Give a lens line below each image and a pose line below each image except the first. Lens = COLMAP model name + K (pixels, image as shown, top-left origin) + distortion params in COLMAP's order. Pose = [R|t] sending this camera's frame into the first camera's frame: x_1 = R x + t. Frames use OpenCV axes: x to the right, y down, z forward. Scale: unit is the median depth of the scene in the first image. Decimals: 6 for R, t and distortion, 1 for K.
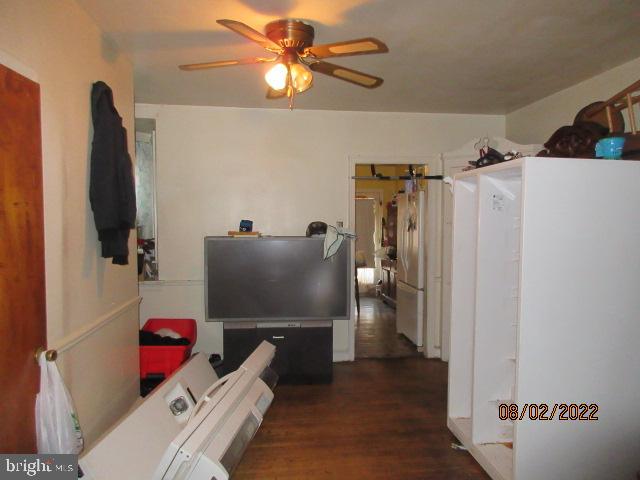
lens RADIAL K [[475.9, 0, 320.0], [0, 475.9, 240.0], [0, 0, 1]] dist [0.002665, 0.004235]
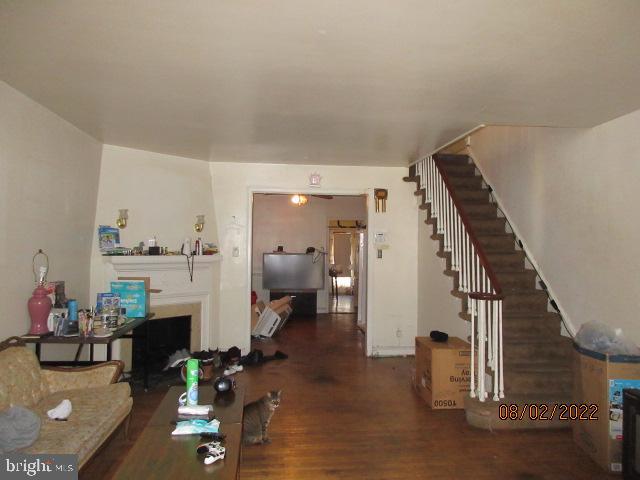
lens RADIAL K [[475.9, 0, 320.0], [0, 475.9, 240.0], [0, 0, 1]] dist [0.002665, 0.004235]
pose [[0.999873, 0.010947, -0.011551, 0.057572], [-0.011540, 0.998546, -0.052662, 0.040960], [0.010958, 0.052789, 0.998546, -1.132572]]
